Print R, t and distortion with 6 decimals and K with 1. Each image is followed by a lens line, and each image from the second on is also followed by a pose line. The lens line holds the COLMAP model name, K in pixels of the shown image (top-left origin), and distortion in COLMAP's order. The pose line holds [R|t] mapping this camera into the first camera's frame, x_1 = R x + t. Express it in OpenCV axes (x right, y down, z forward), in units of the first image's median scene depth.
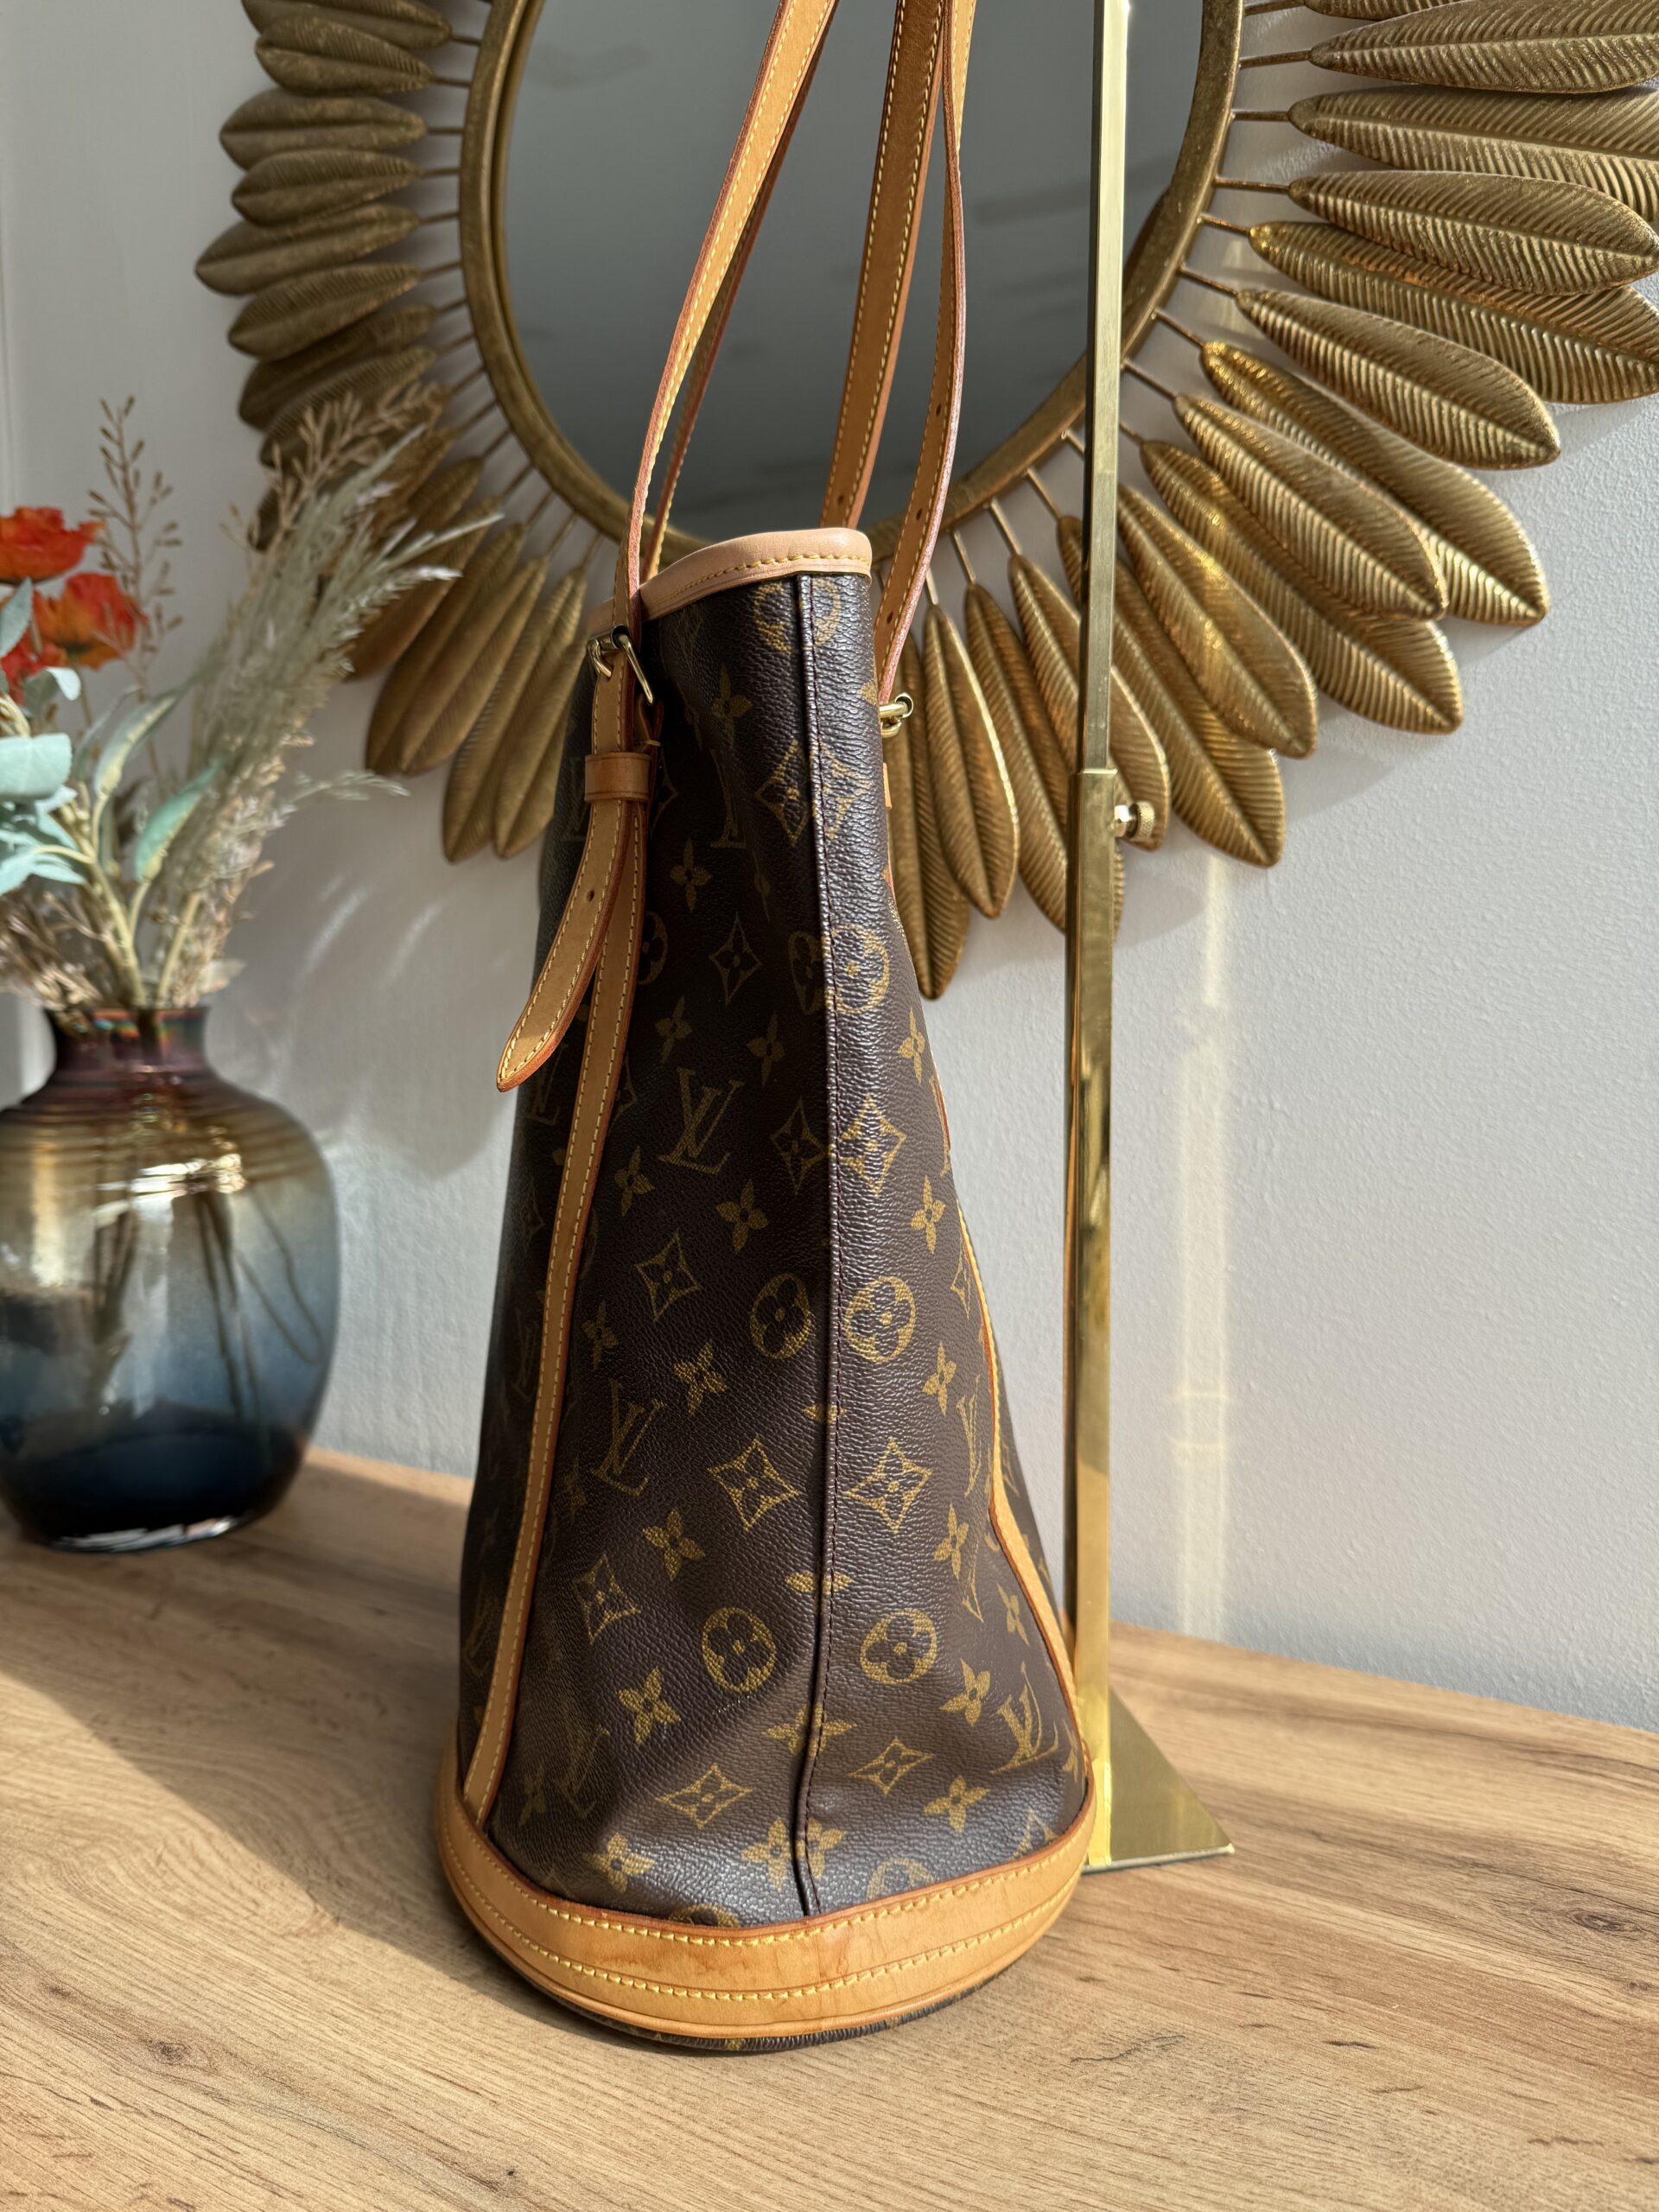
lens RADIAL K [[1598.4, 0, 824.9], [0, 1598.4, 1101.4], [0, 0, 1]] dist [-0.039900, 0.015897]
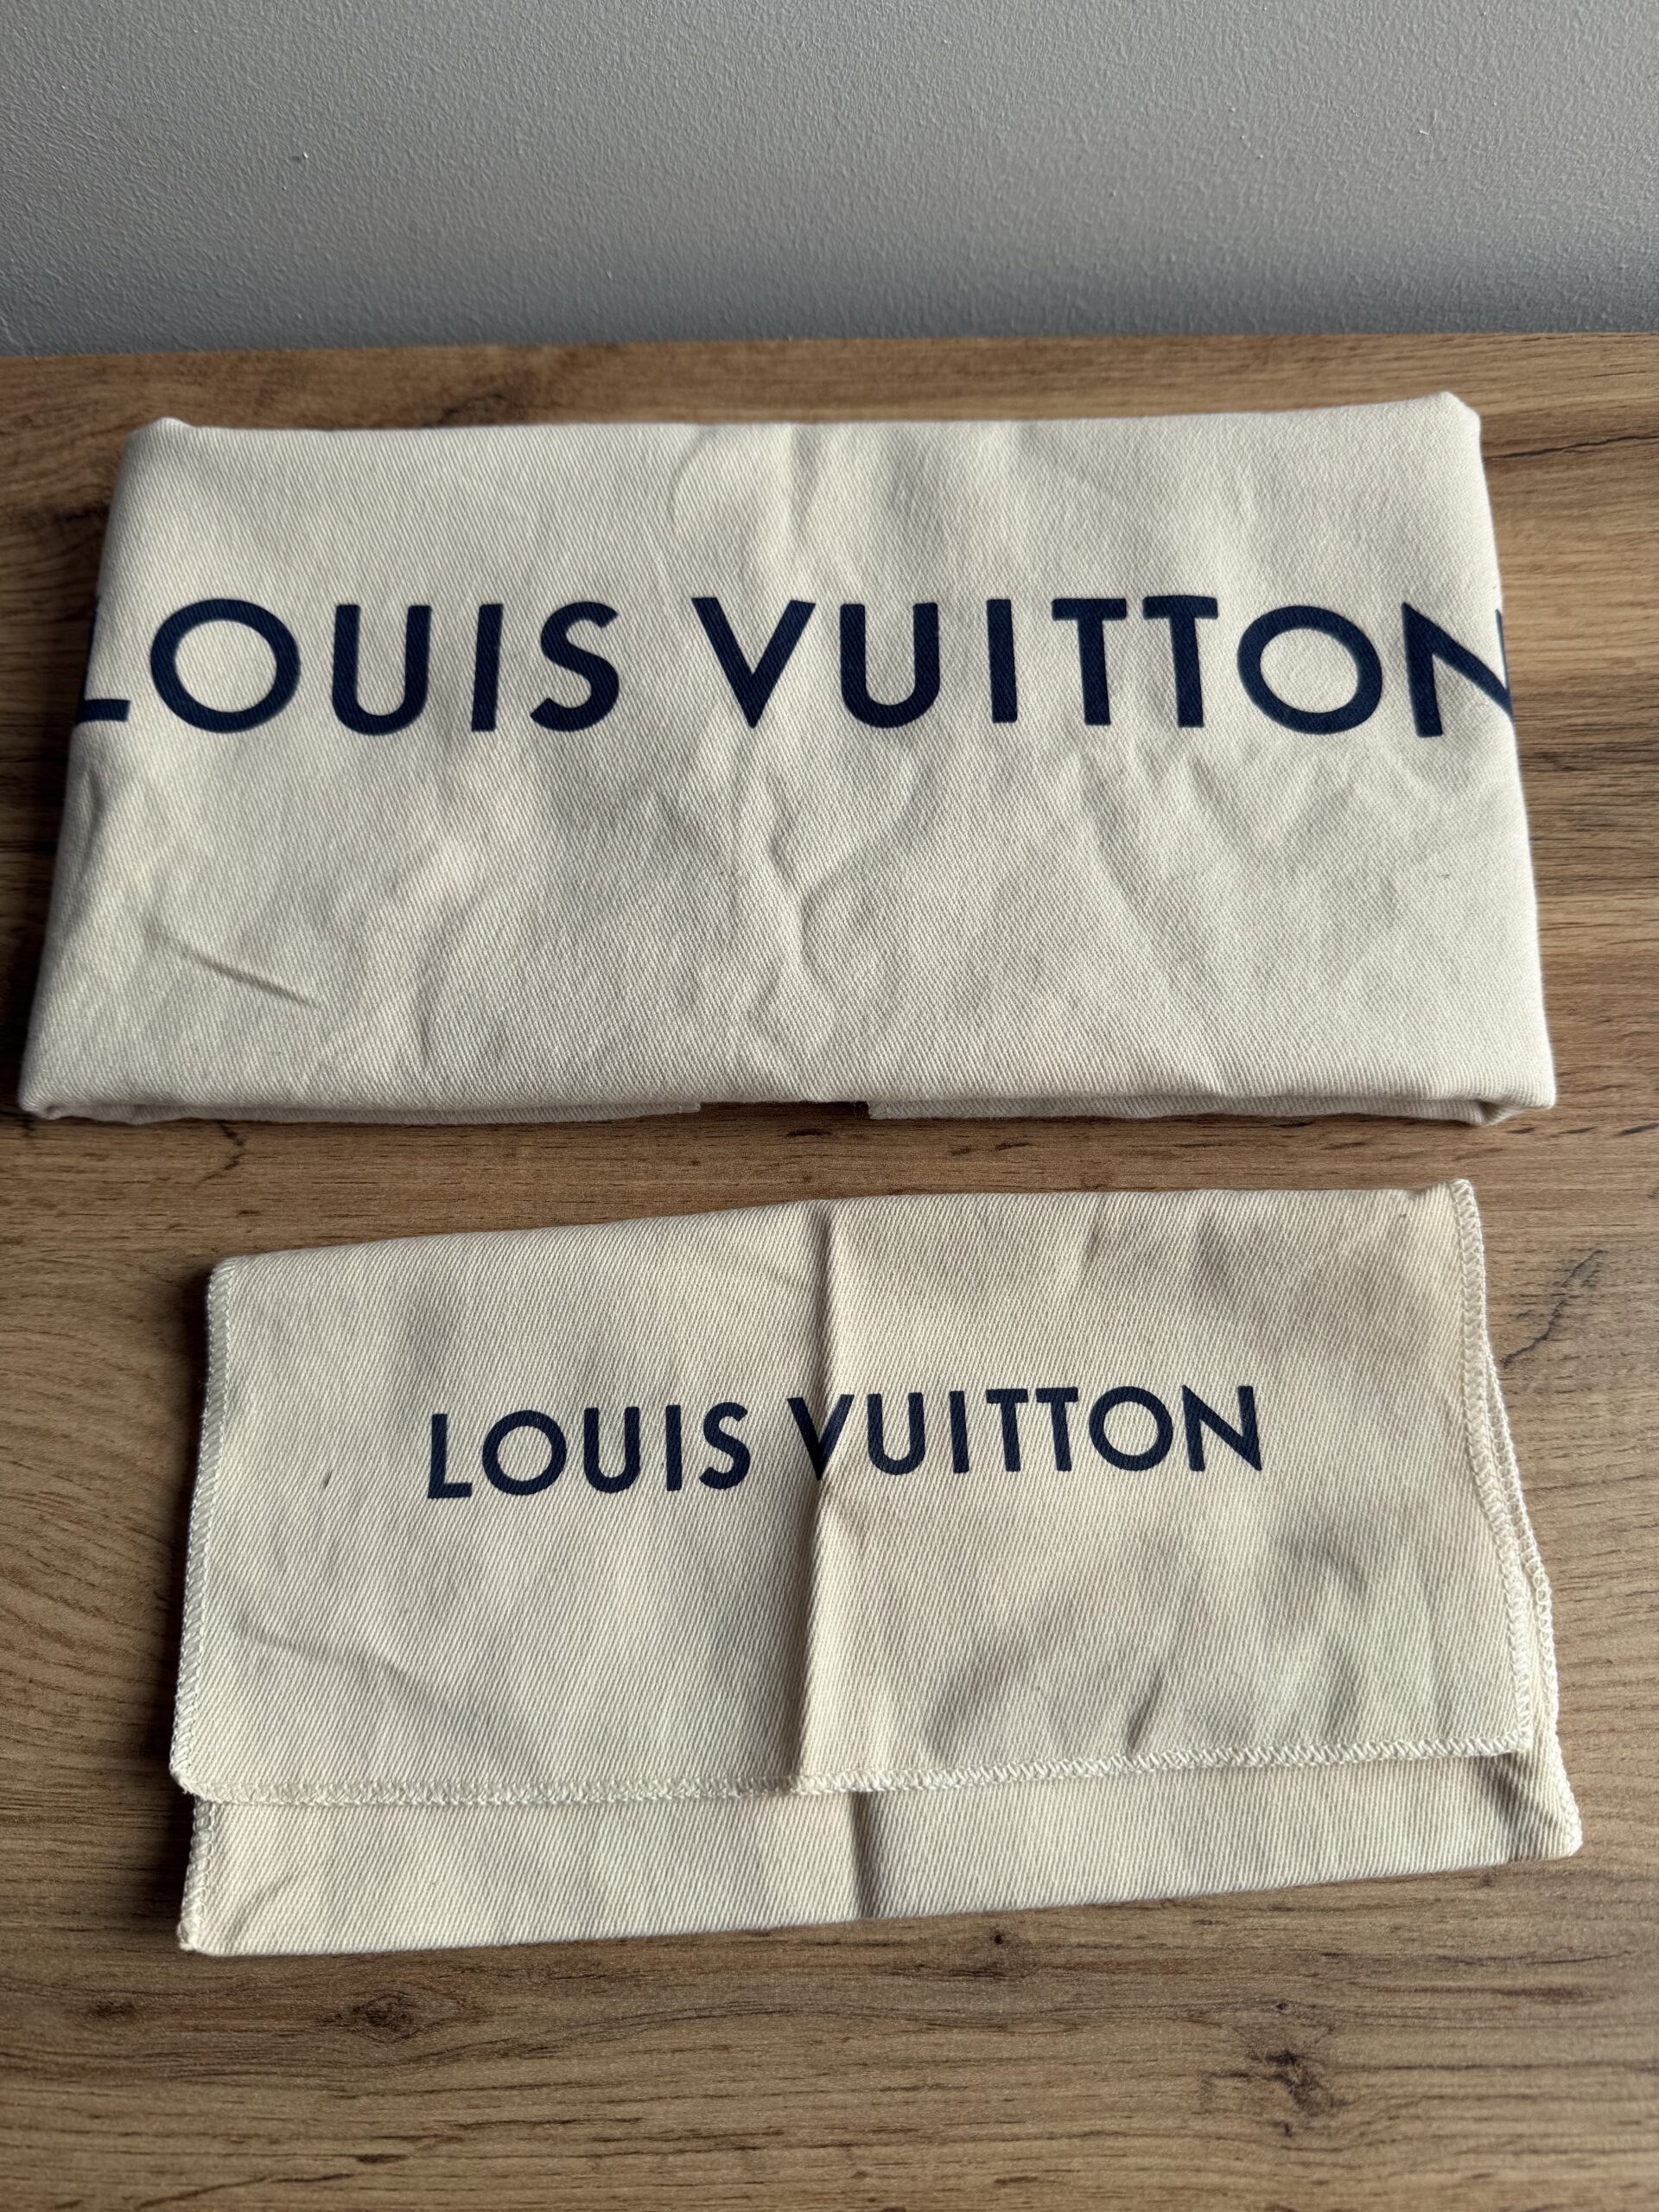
lens RADIAL K [[1598.4, 0, 824.9], [0, 1598.4, 1101.4], [0, 0, 1]] dist [-0.039900, 0.015897]
pose [[0.862131, -0.477577, 0.169266, -0.132429], [0.059063, 0.426510, 0.902552, -0.101707], [-0.503232, -0.768120, 0.395915, 0.668871]]
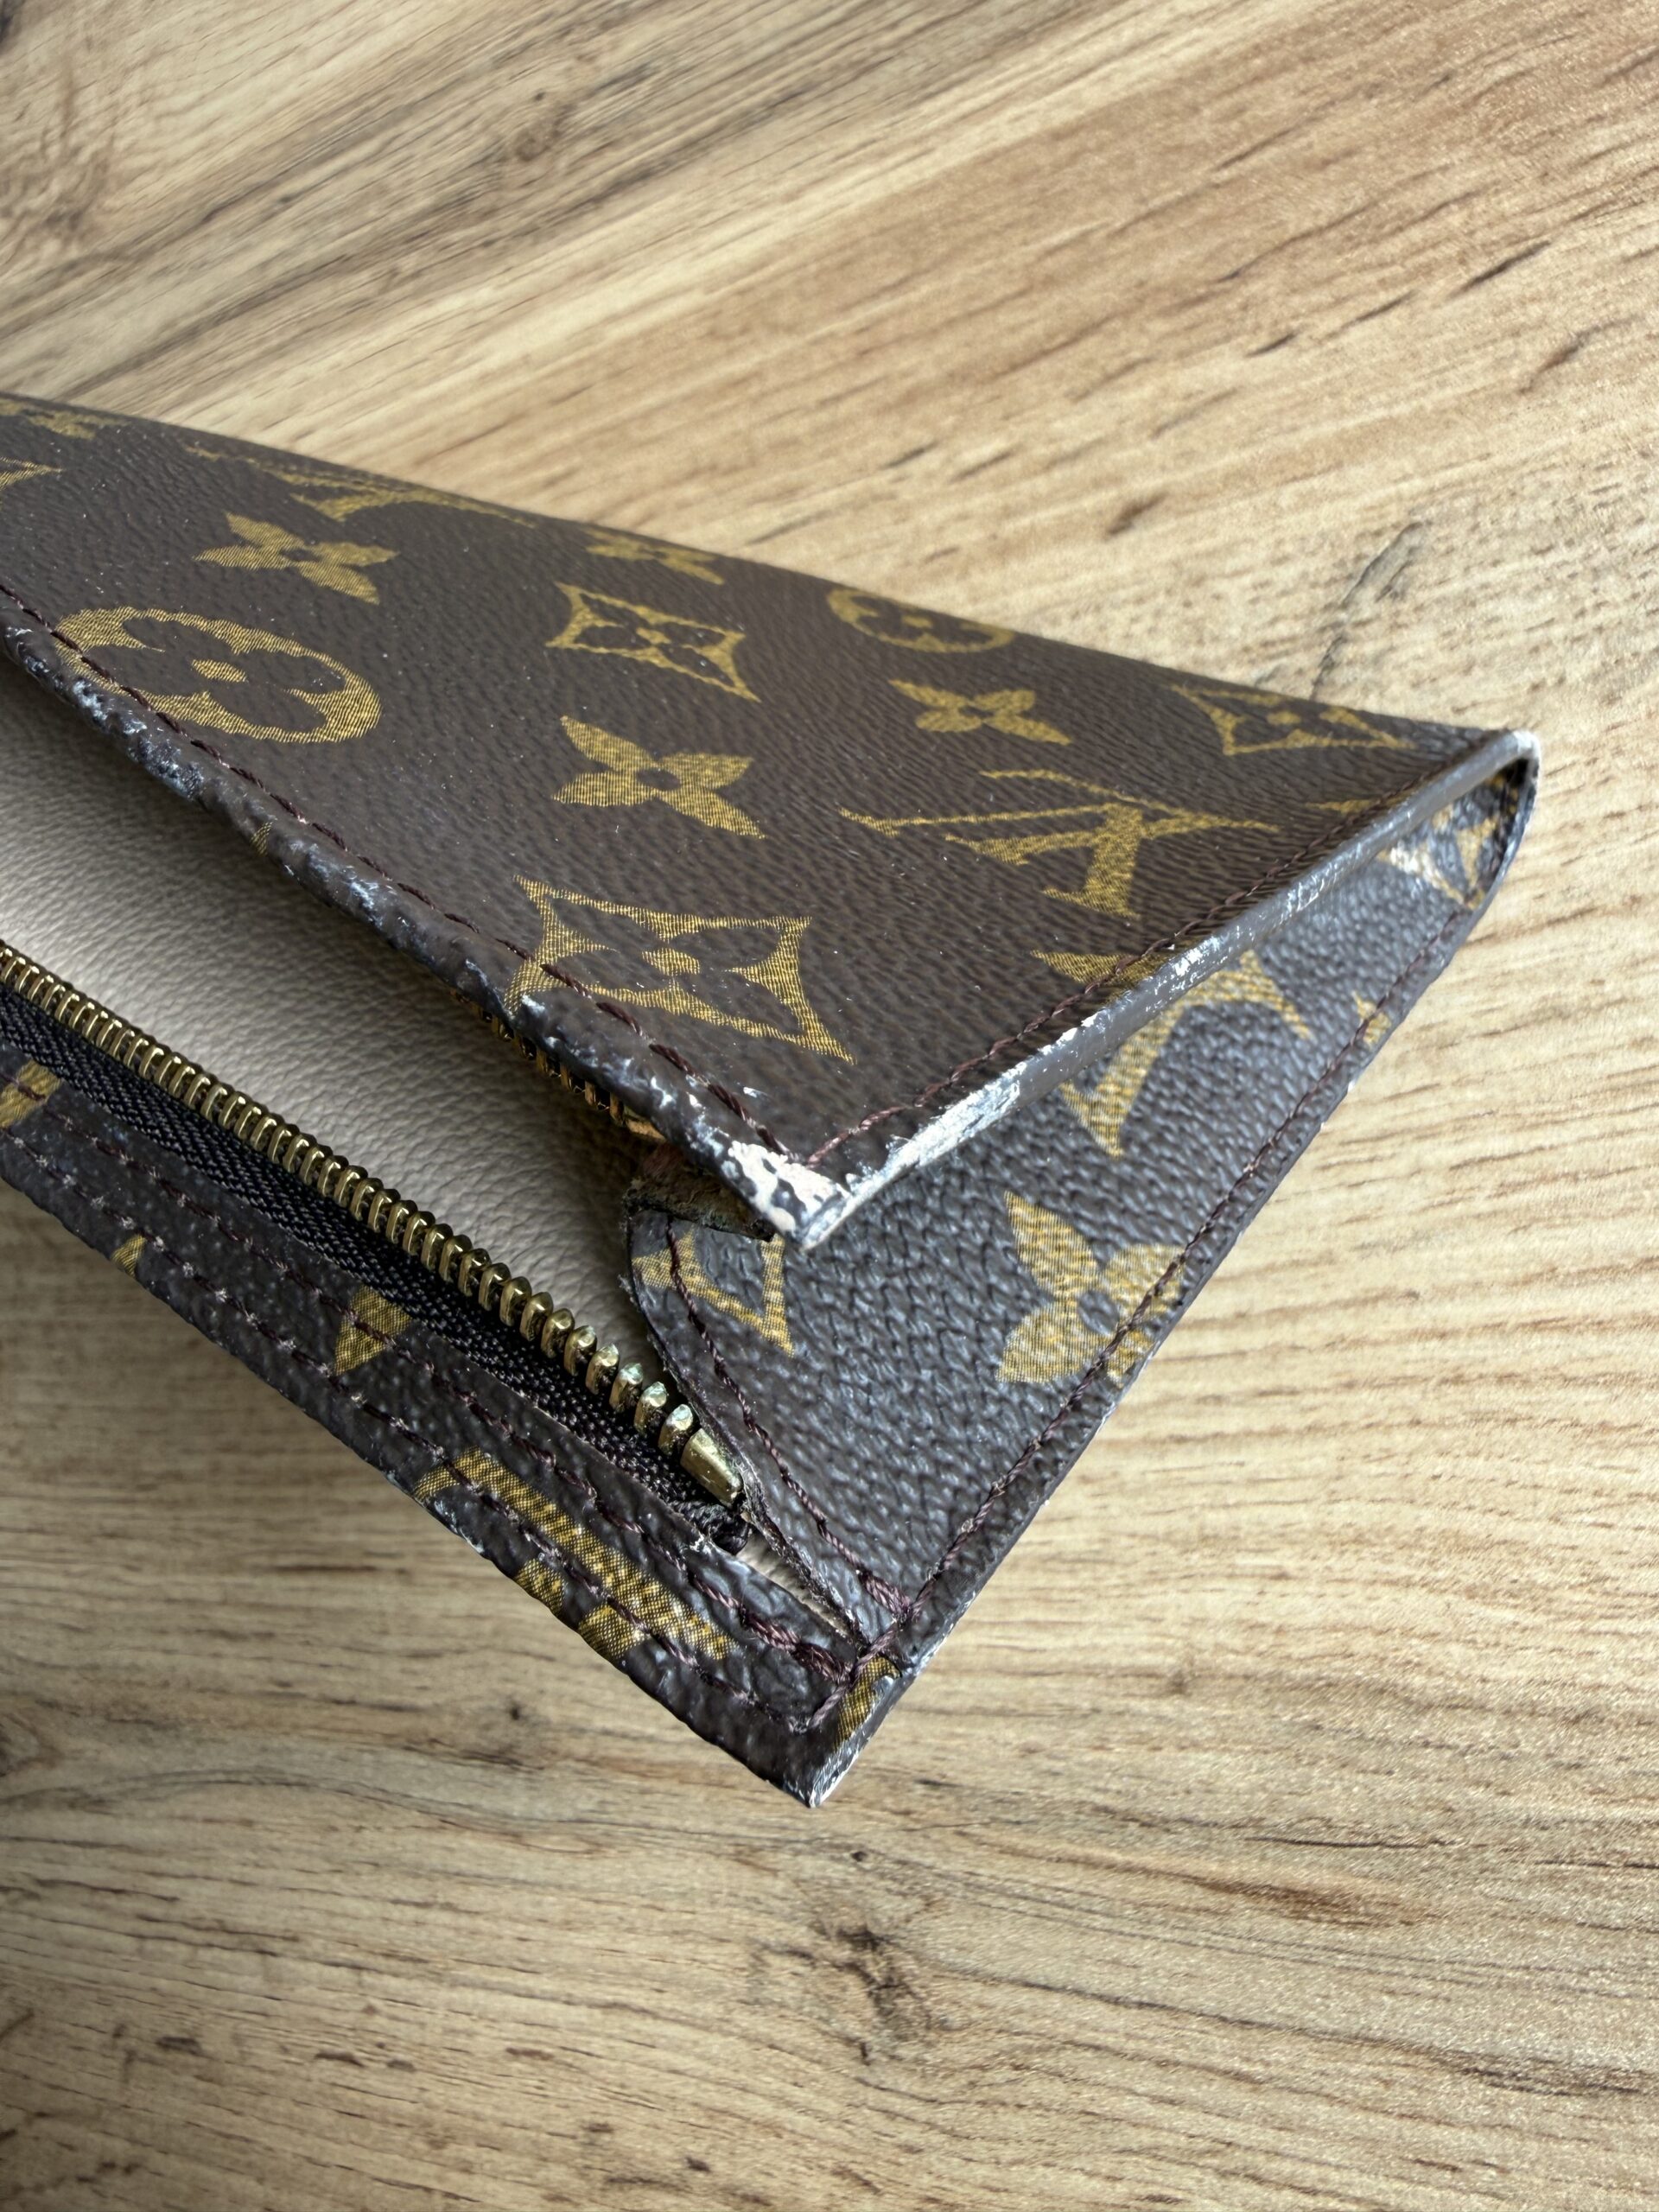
lens RADIAL K [[1607.7, 0, 816.6], [0, 1607.7, 921.6], [0, 0, 1]] dist [0.005512, 0.002193]
pose [[0.720132, -0.629274, -0.292273, 0.124465], [0.548040, 0.257544, 0.795816, 0.154430], [-0.425513, -0.733270, 0.530333, 0.552397]]
